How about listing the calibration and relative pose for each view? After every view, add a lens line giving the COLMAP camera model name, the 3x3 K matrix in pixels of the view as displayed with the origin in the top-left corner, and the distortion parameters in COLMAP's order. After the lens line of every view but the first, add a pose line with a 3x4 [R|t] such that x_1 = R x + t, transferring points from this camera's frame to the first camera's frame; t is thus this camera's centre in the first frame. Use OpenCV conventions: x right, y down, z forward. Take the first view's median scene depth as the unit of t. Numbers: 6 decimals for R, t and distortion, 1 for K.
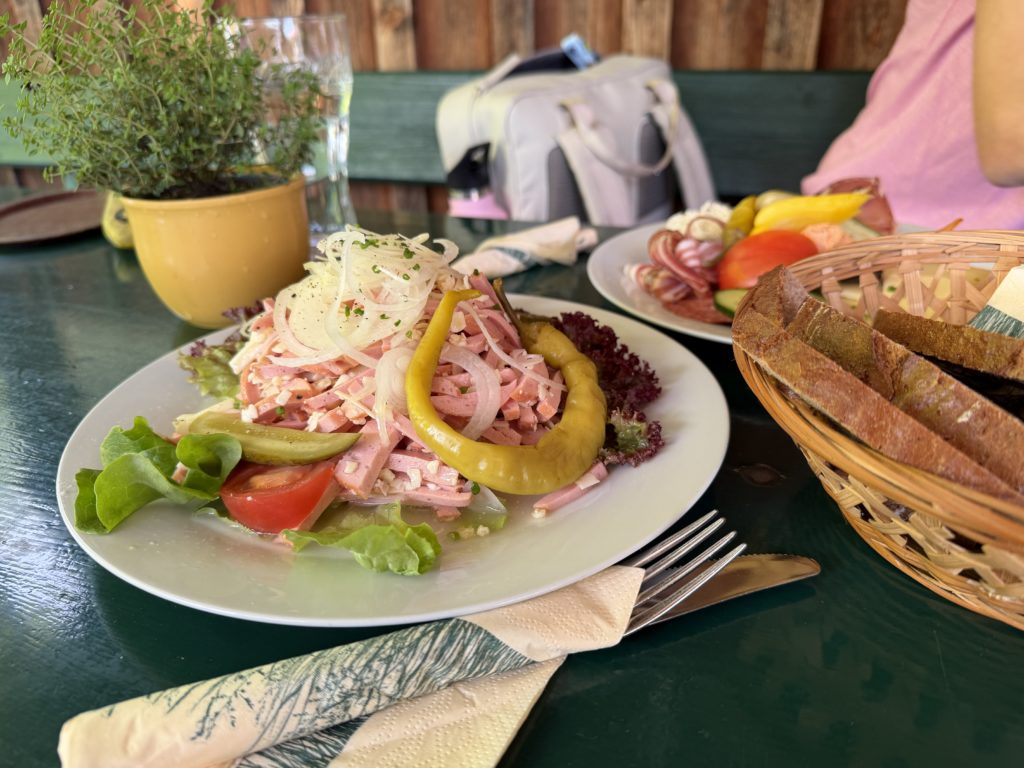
lens RADIAL K [[751.9, 0, 512.7], [0, 751.9, 384.7], [0, 0, 1]] dist [0.009319, 0.000398]
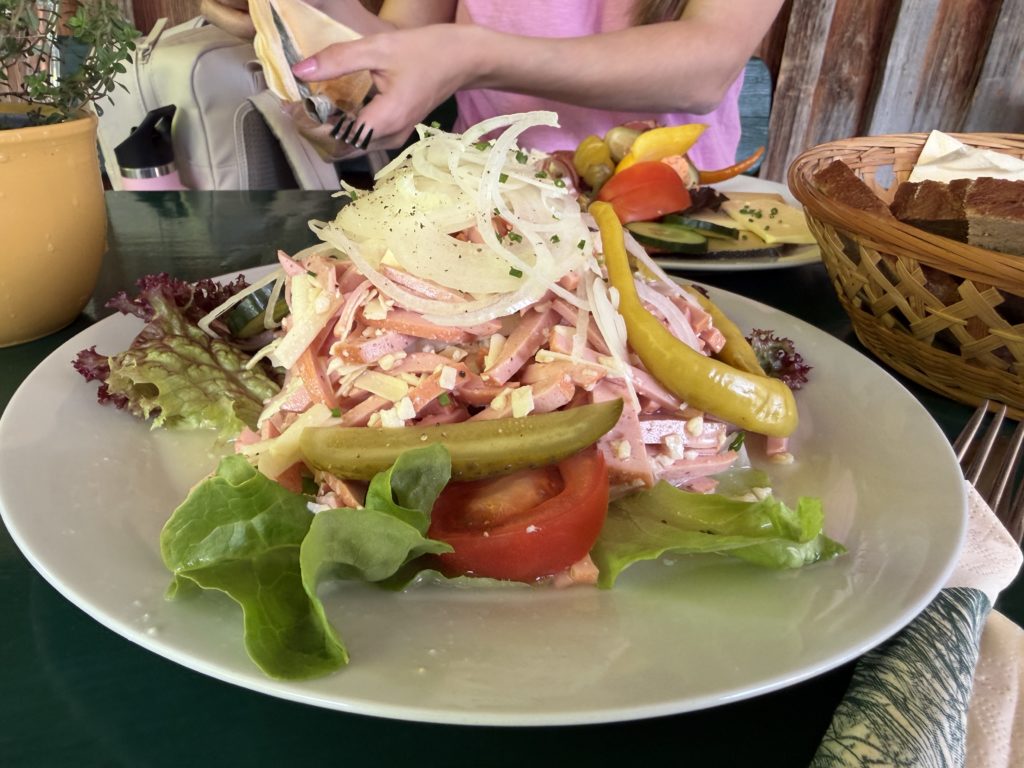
lens RADIAL K [[756.1, 0, 452.7], [0, 756.1, 383.3], [0, 0, 1]] dist [-0.000202, 0.038775]
pose [[0.861047, -0.172161, 0.478497, -0.372814], [0.177960, 0.983464, 0.033609, 0.000418], [-0.476370, 0.056215, 0.877446, 0.261706]]
